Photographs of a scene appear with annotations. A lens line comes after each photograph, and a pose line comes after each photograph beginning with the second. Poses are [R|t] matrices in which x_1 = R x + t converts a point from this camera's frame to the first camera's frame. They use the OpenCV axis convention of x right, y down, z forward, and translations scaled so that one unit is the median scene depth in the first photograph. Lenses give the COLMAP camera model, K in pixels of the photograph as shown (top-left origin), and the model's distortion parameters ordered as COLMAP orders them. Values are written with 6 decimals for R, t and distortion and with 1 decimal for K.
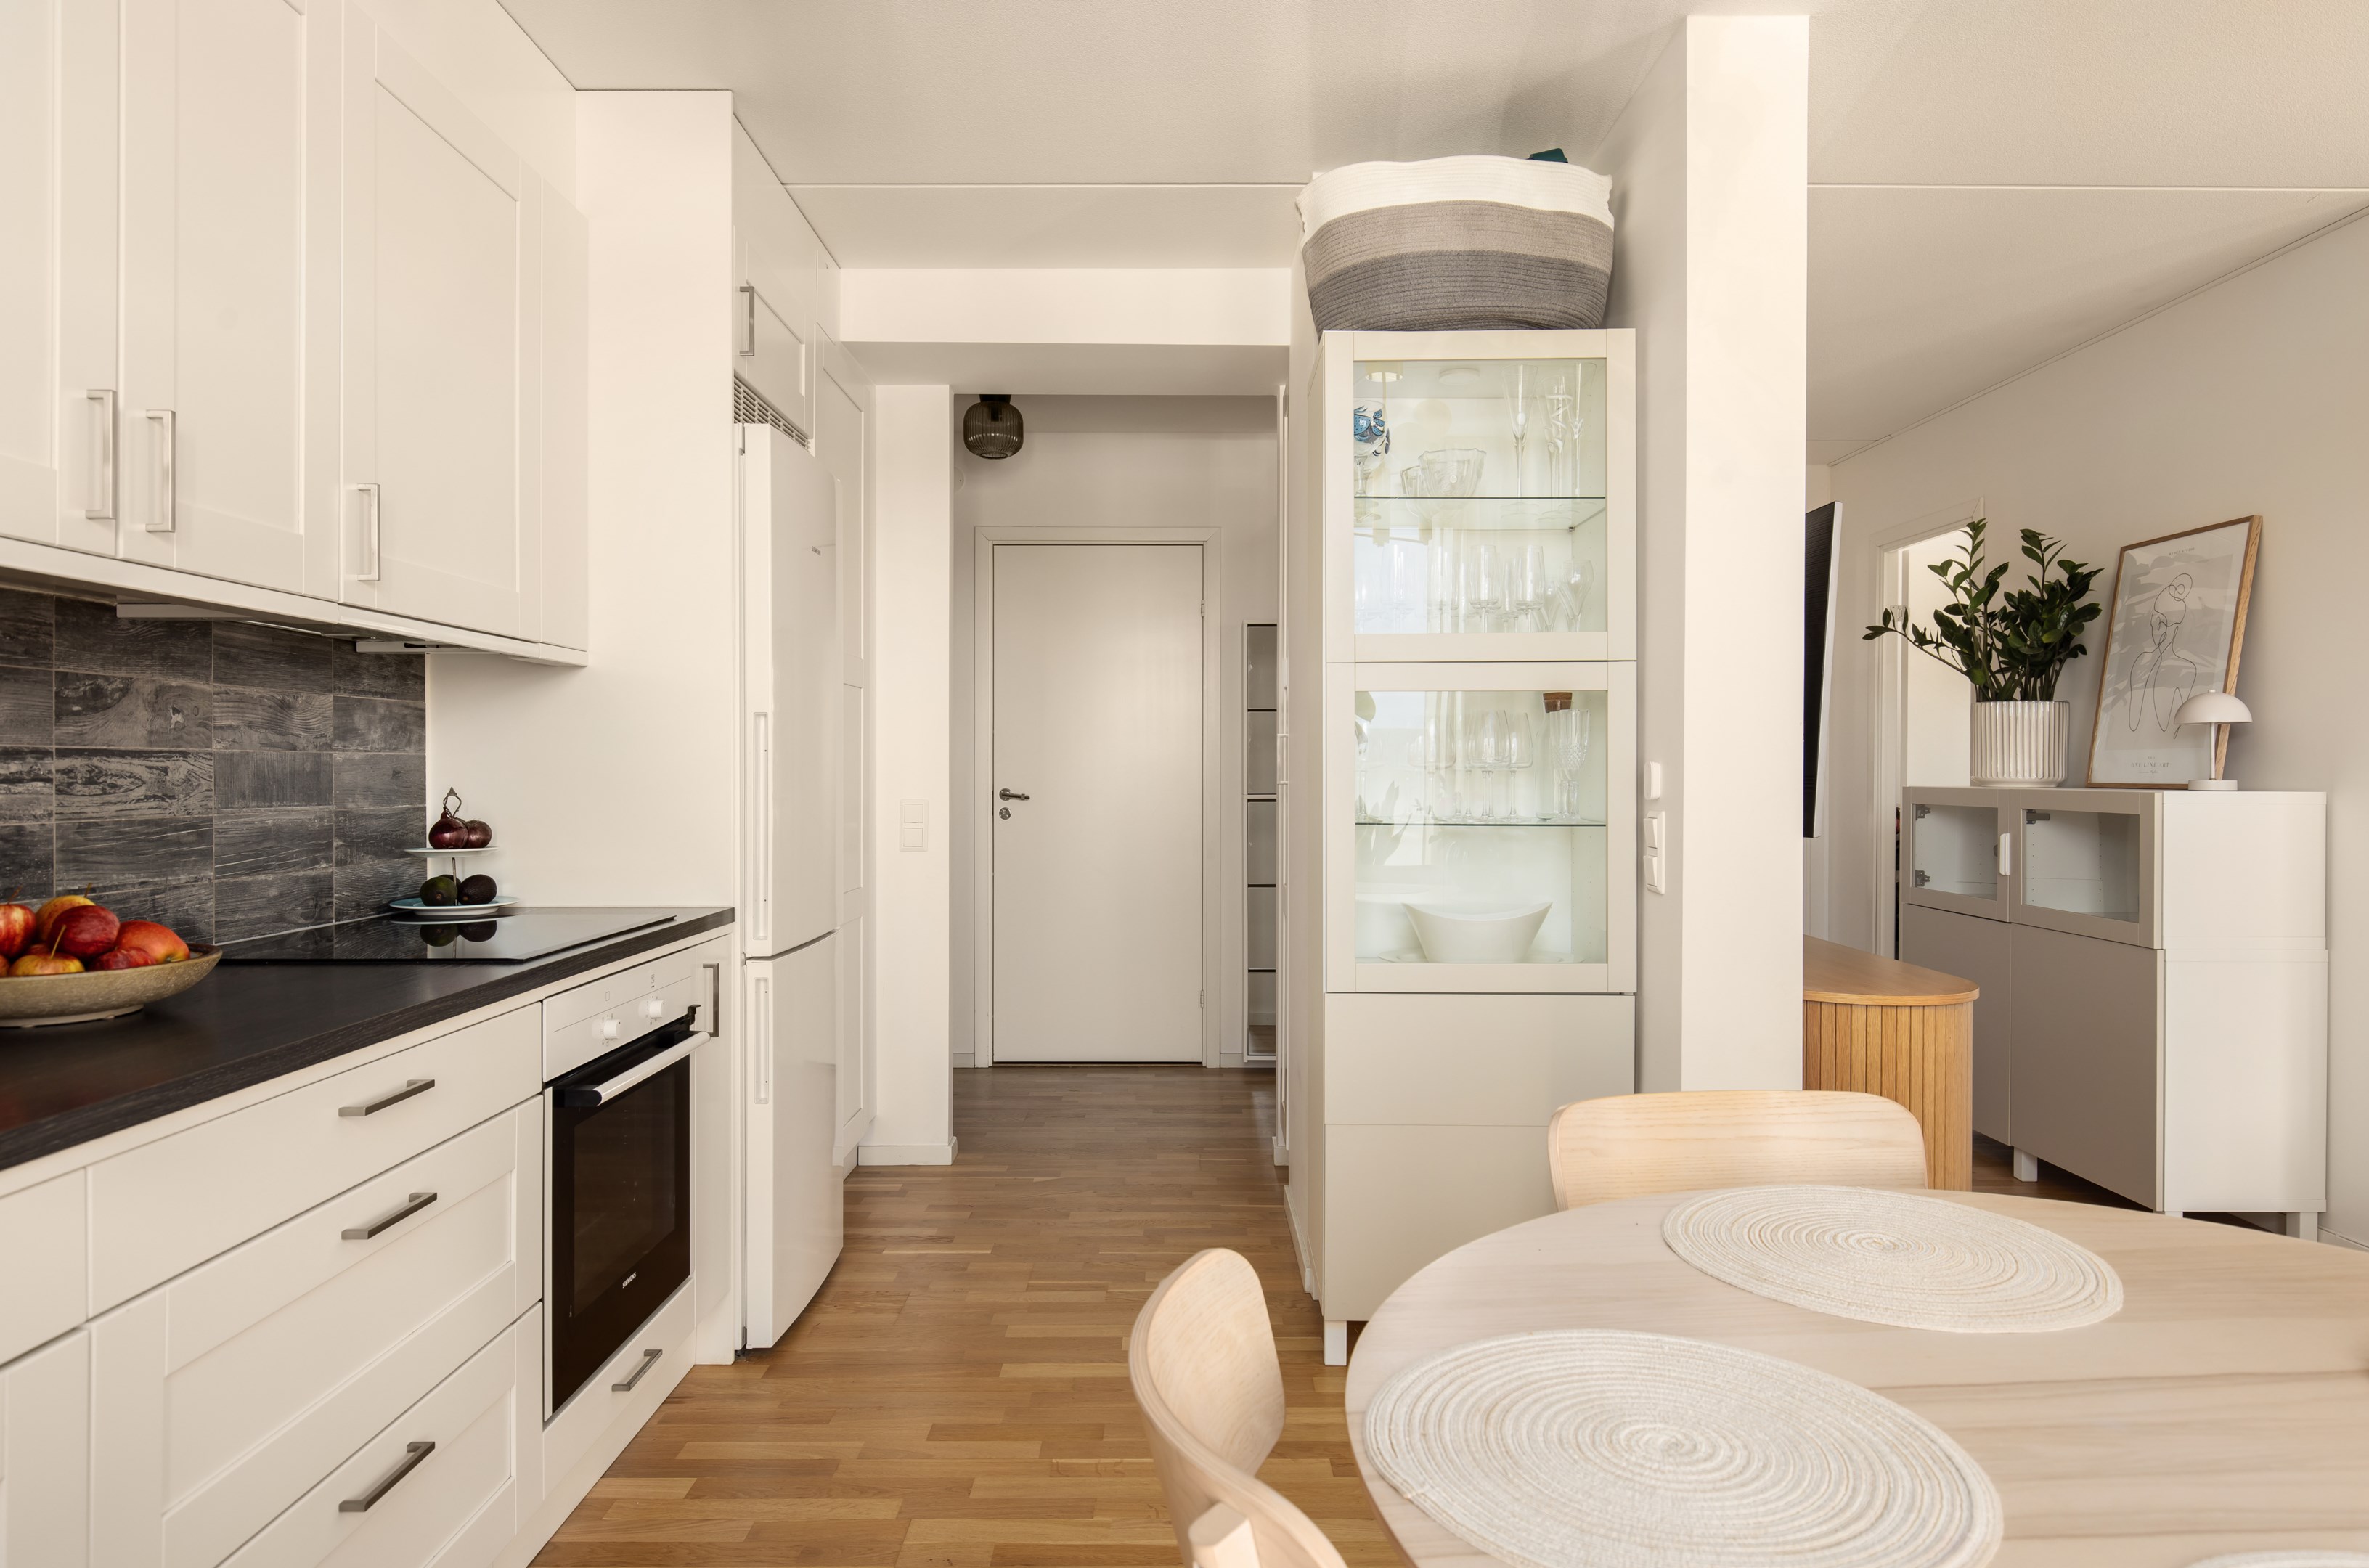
lens RADIAL K [[1407.7, 0, 1189.3], [0, 1407.7, 788.7], [0, 0, 1]] dist [0.001645, 0.000499]
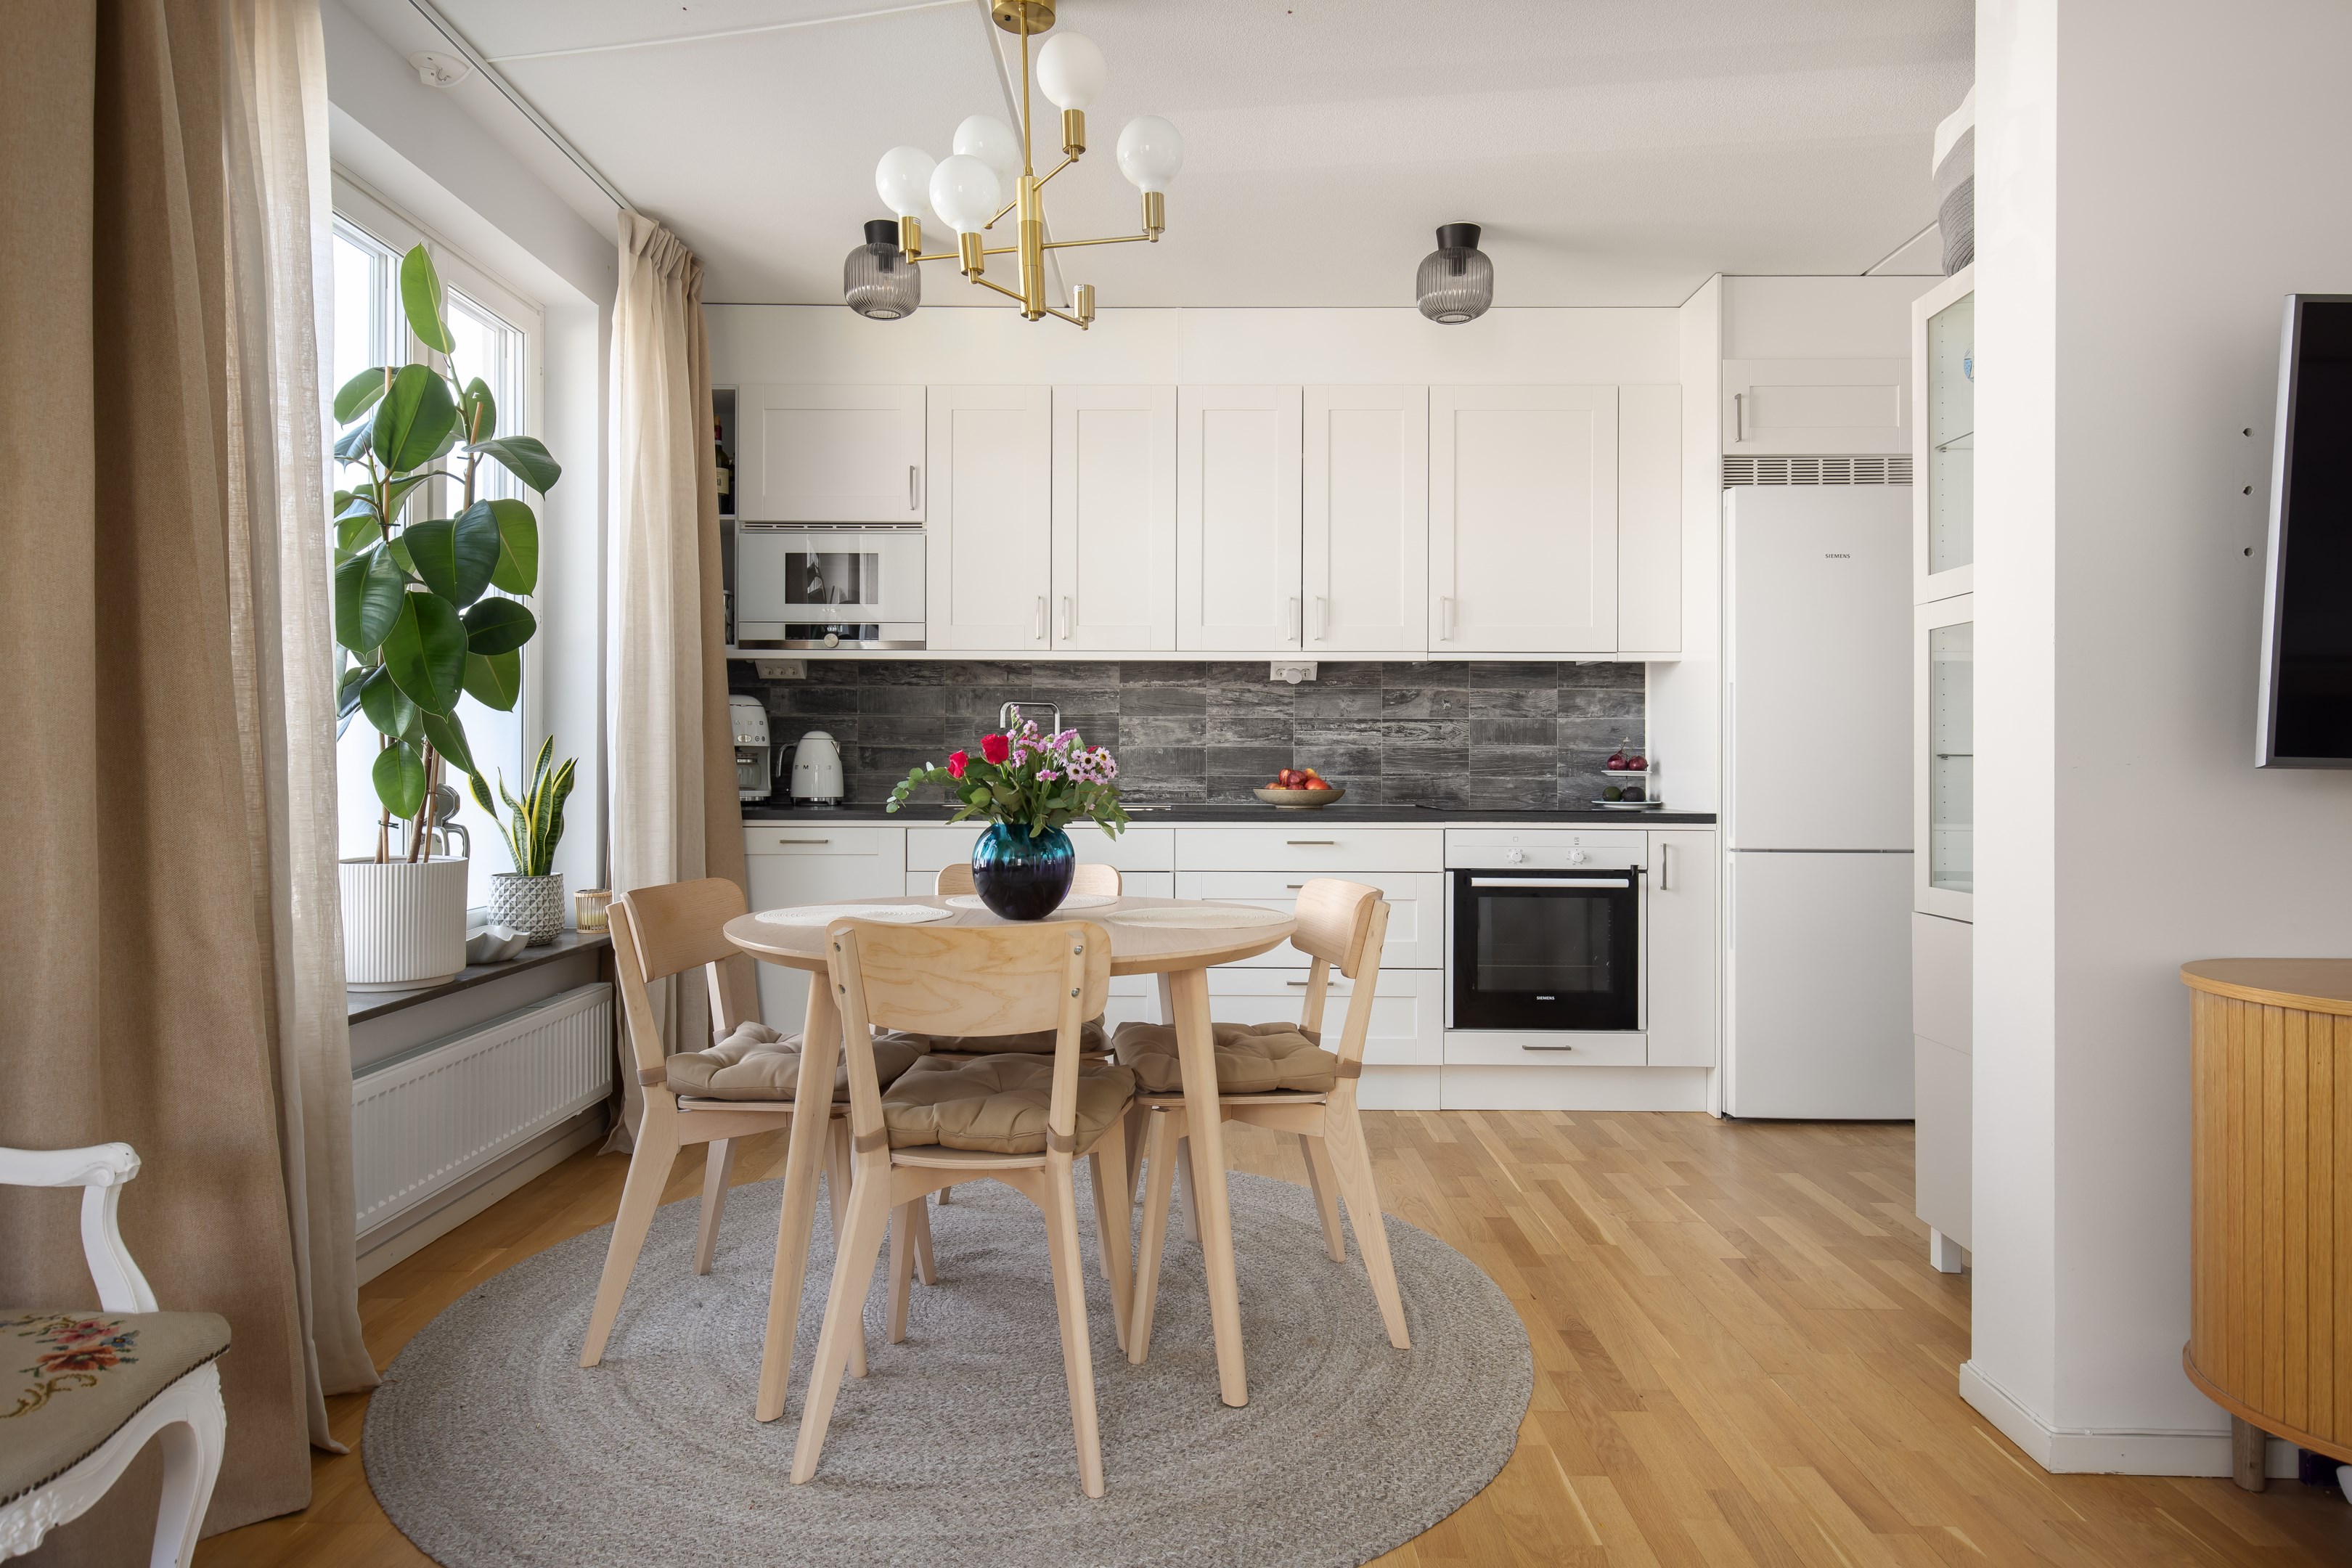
lens RADIAL K [[1374.5, 0, 1176.0], [0, 1374.5, 769.9], [0, 0, 1]] dist [-0.001480, -0.001223]
pose [[-0.013512, 0.005314, -0.999895, 1.363743], [-0.016761, 0.999844, 0.005540, 0.045826], [0.999768, 0.016834, -0.013421, 0.517949]]
